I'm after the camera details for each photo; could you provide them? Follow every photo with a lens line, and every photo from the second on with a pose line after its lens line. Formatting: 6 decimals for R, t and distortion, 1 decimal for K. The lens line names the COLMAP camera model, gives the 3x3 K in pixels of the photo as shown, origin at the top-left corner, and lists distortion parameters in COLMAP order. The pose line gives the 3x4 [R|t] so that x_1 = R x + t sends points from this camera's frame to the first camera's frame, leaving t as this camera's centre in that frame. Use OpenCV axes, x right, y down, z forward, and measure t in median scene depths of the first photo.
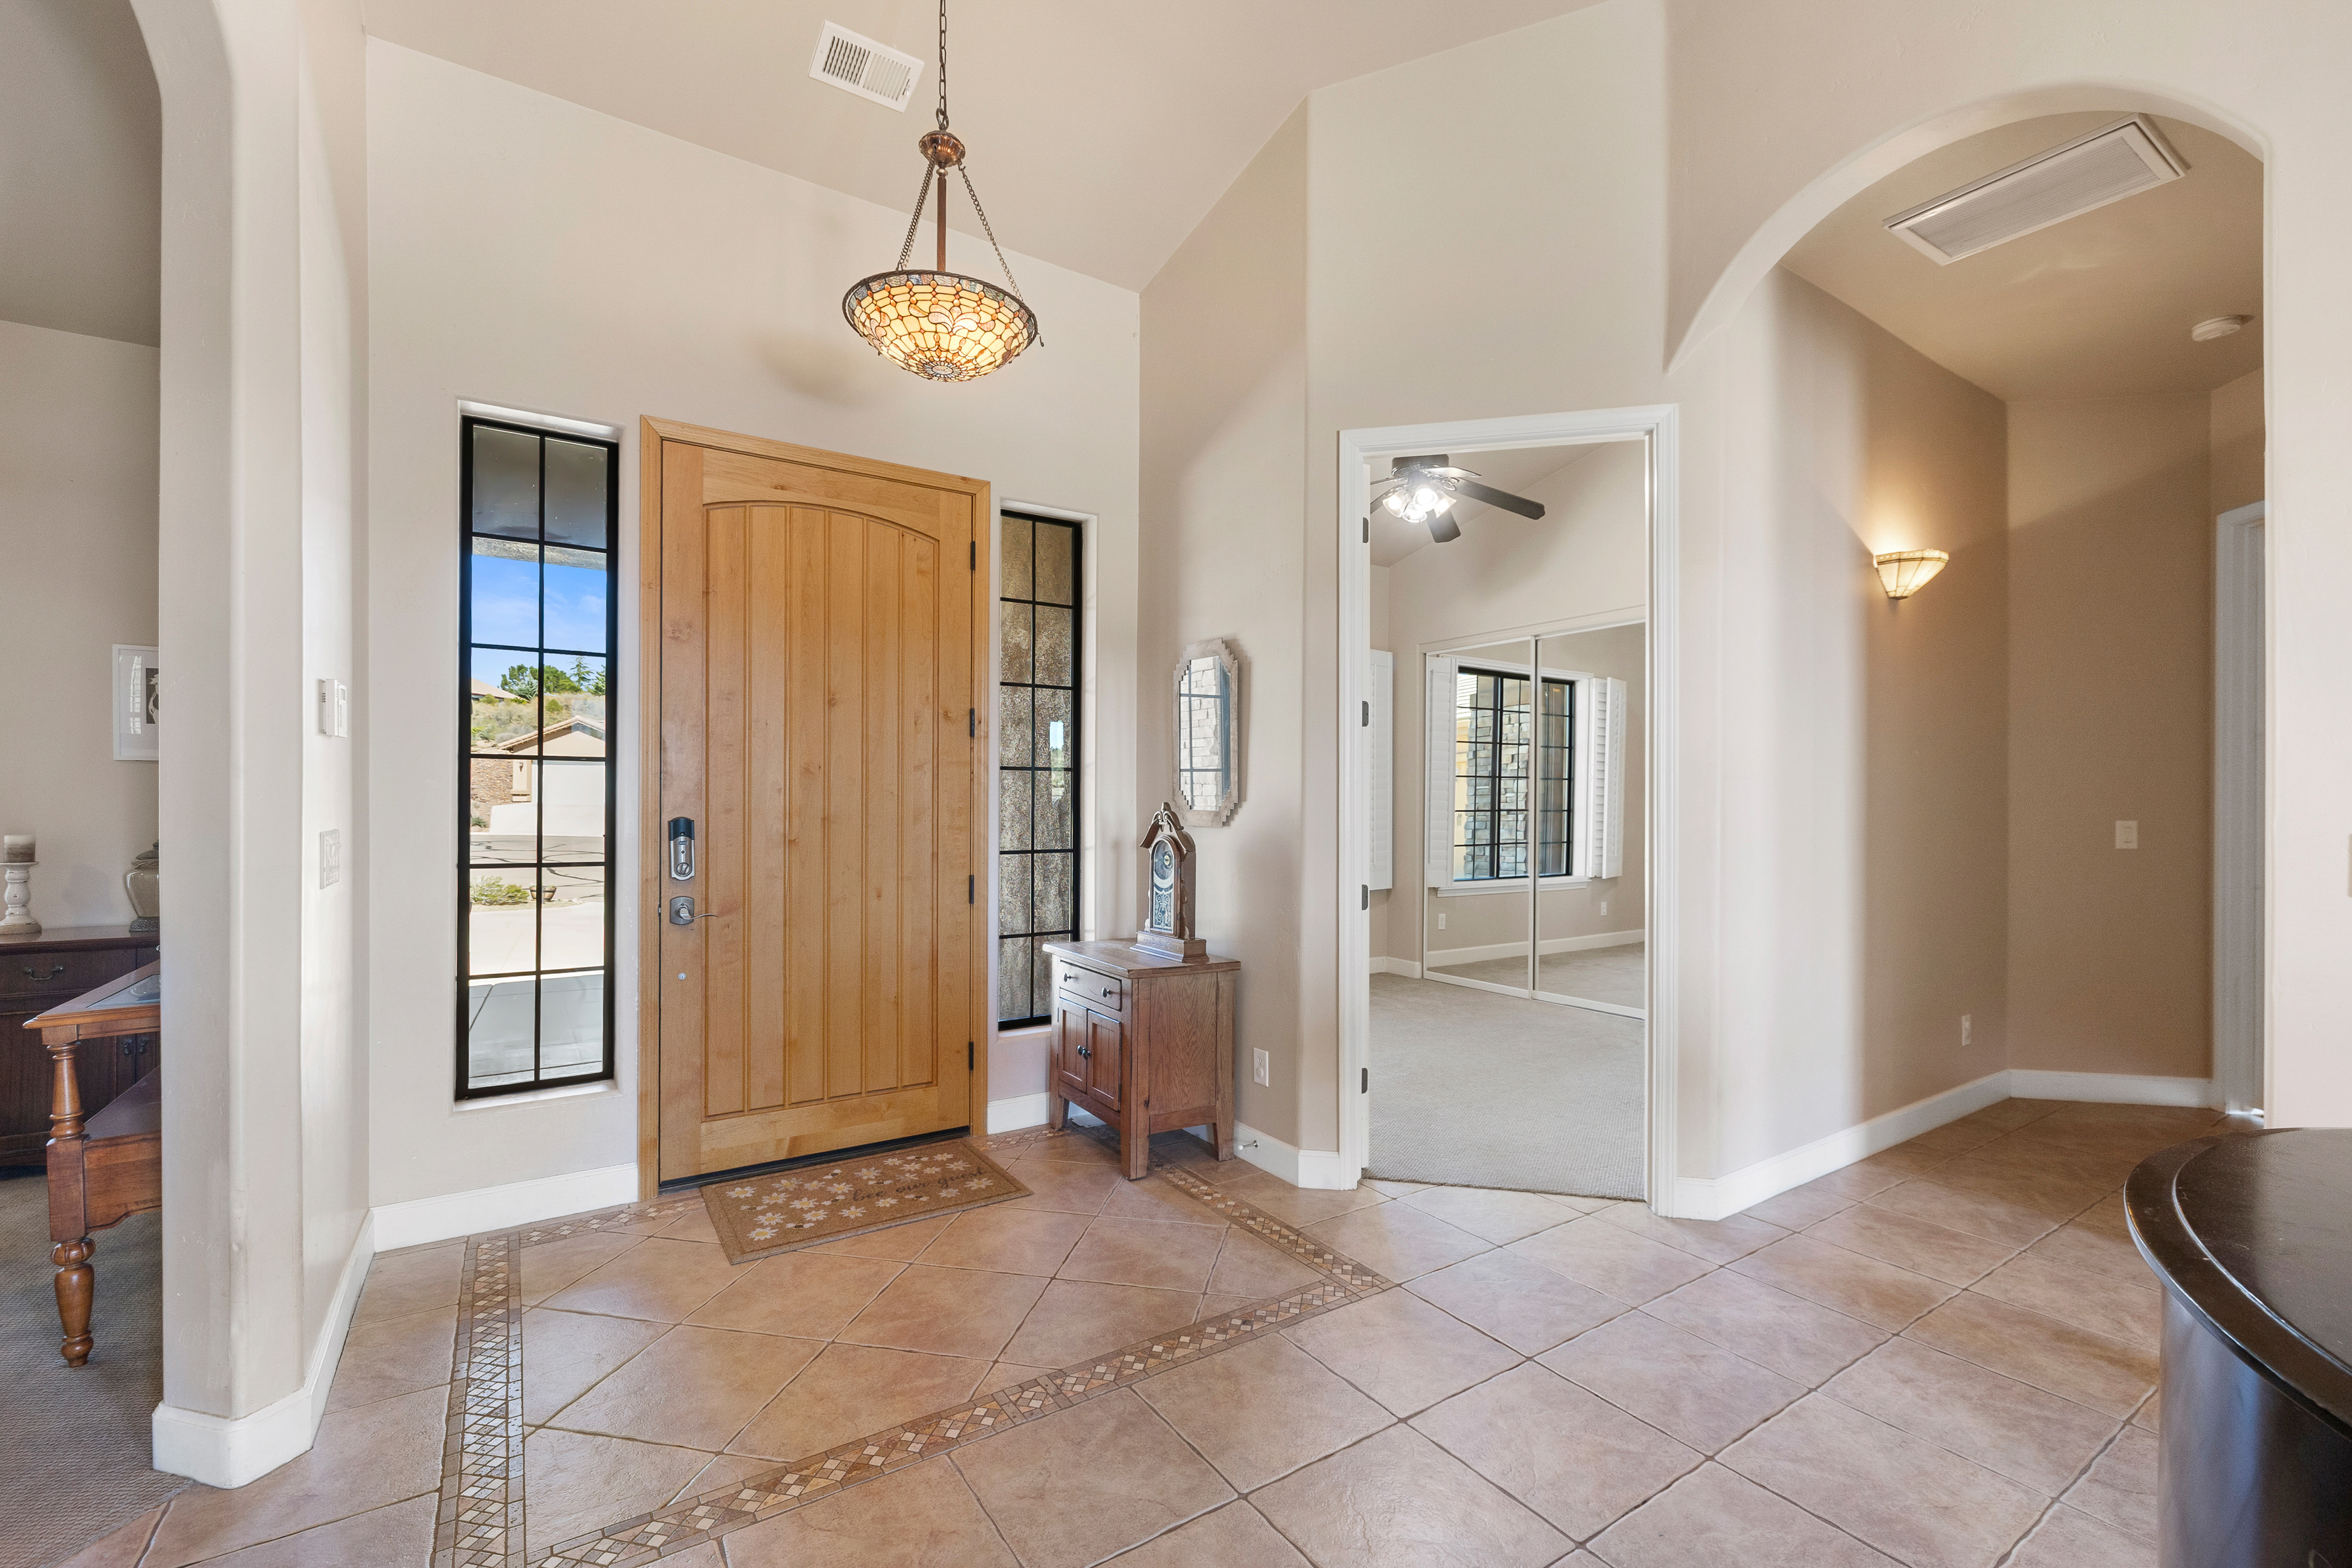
lens RADIAL K [[1003.0, 0, 1159.6], [0, 1003.0, 800.8], [0, 0, 1]] dist [-0.002811, 0.001171]
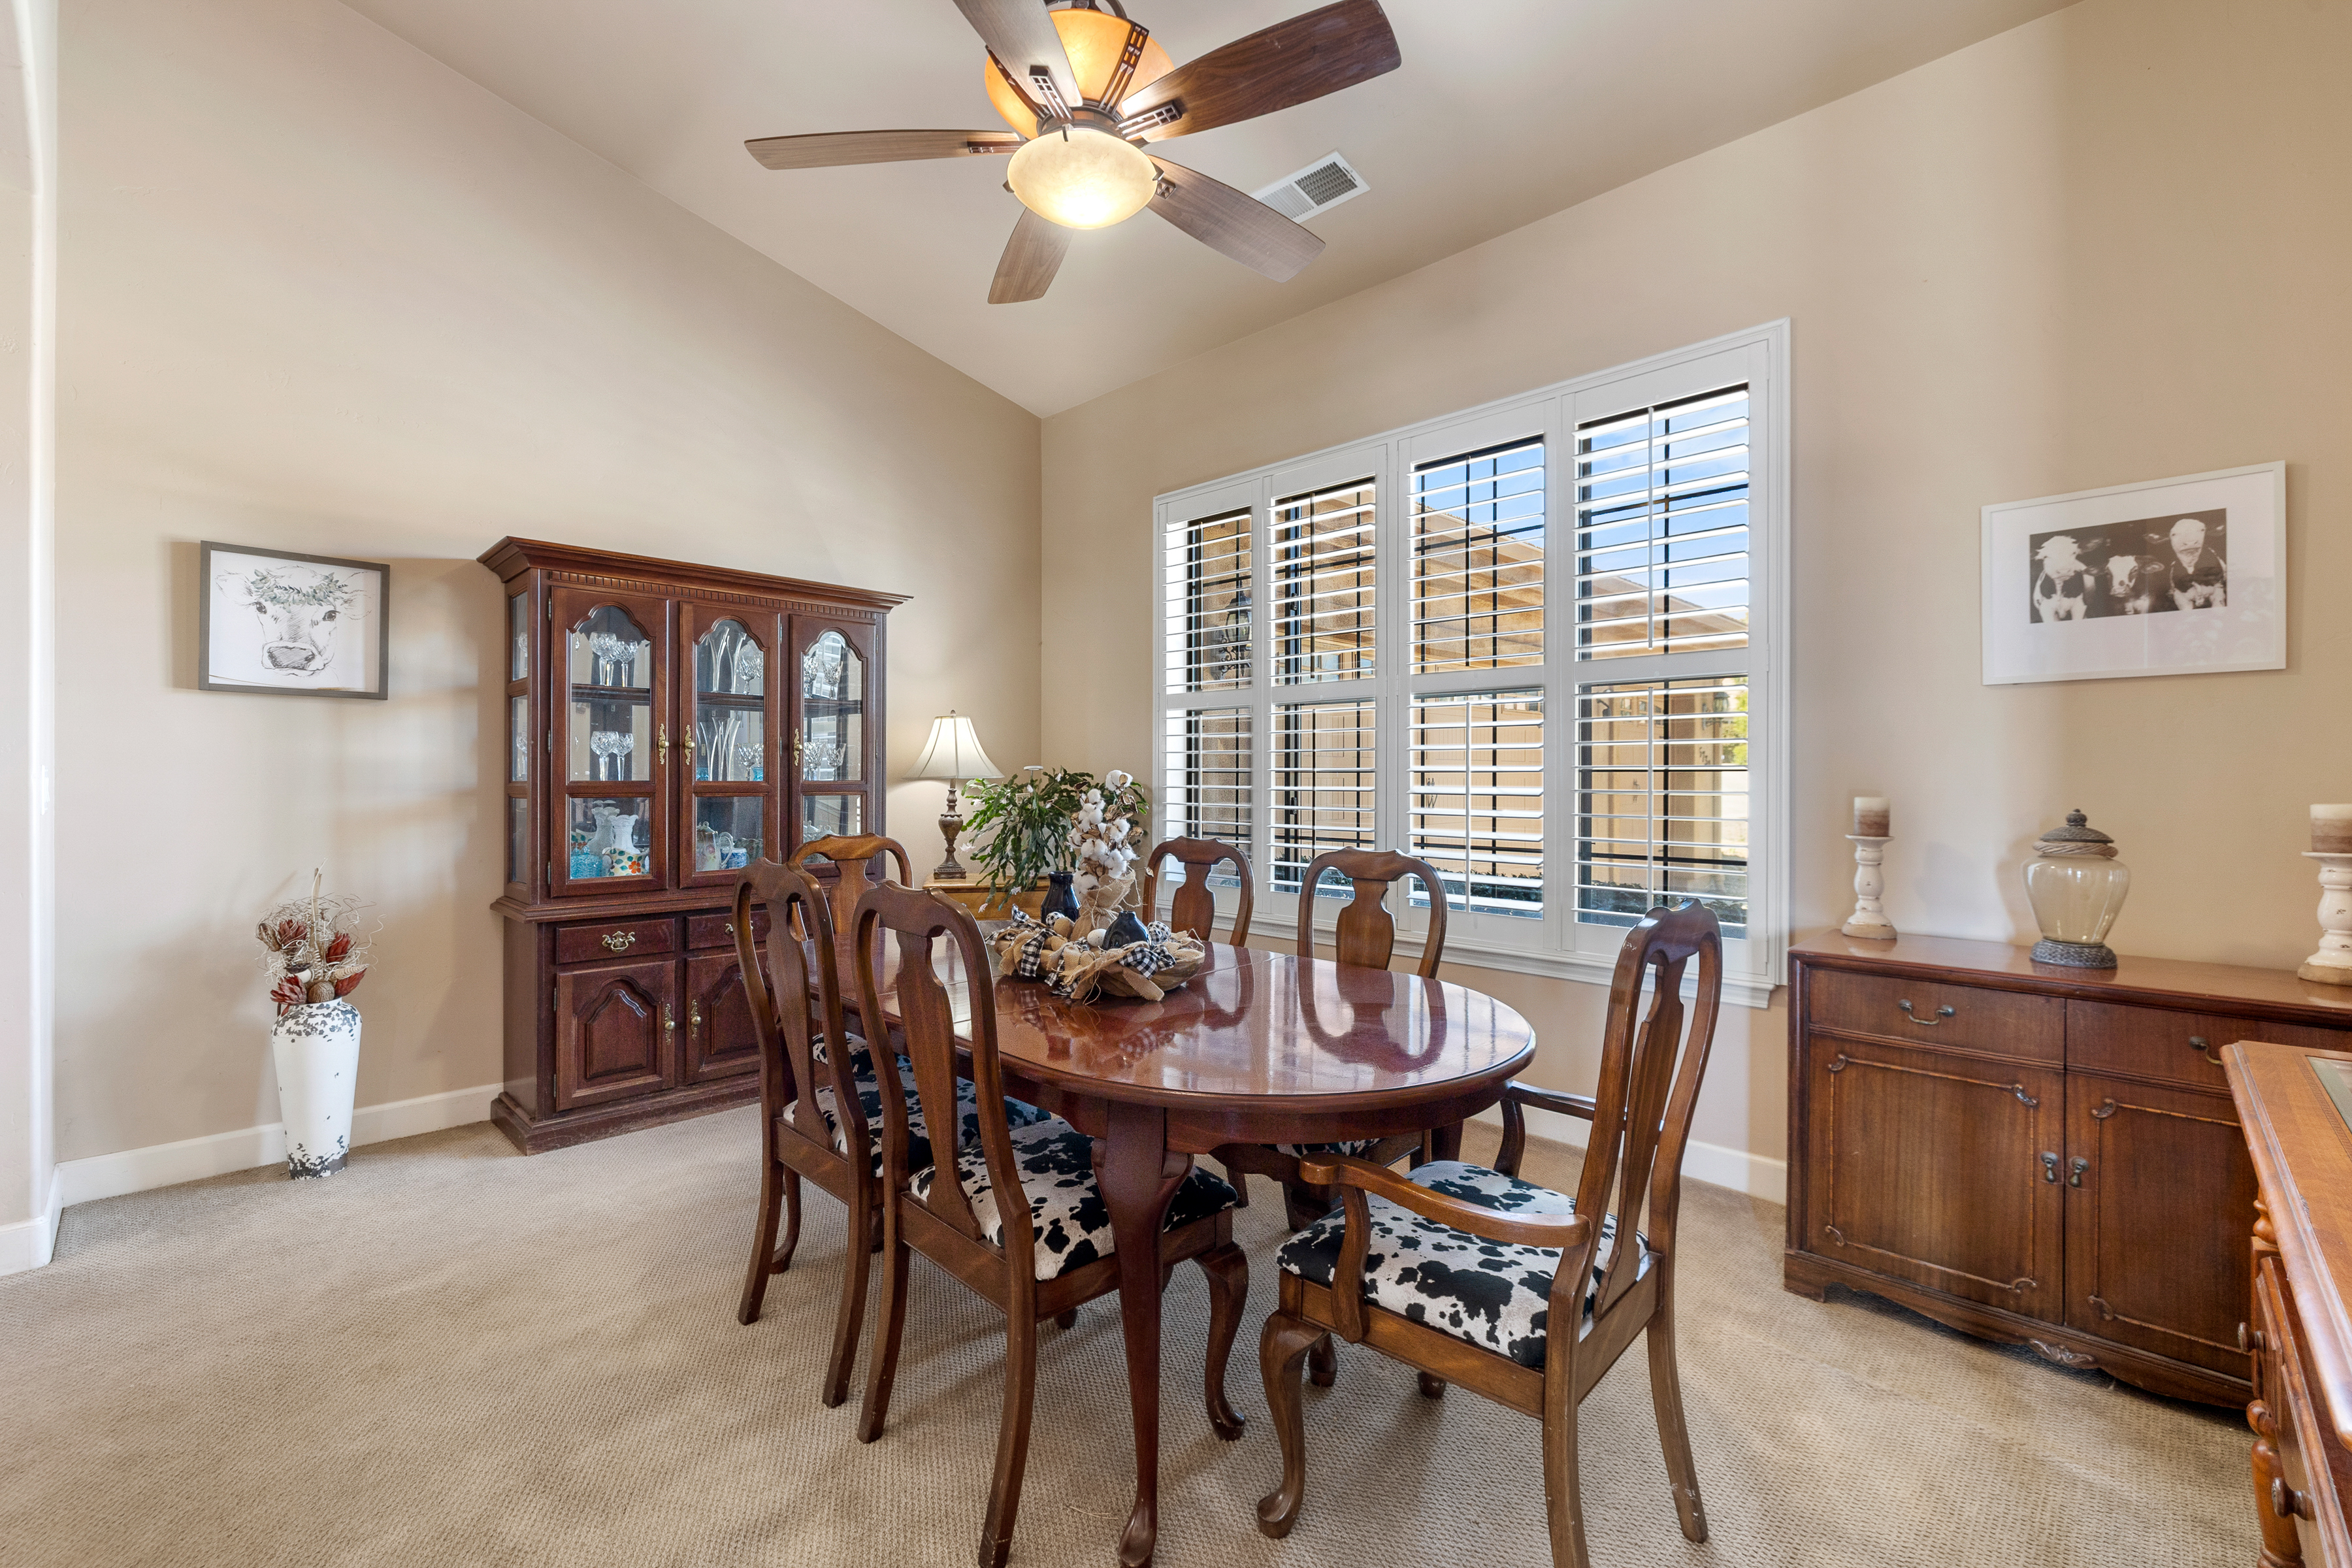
lens RADIAL K [[1003.0, 0, 1187.7], [0, 1003.0, 779.0], [0, 0, 1]] dist [-0.002811, 0.001171]
pose [[0.224199, -0.004624, -0.974532, -0.623395], [0.001921, 0.999989, -0.004303, 0.026590], [0.974542, -0.000907, 0.224205, 0.416855]]
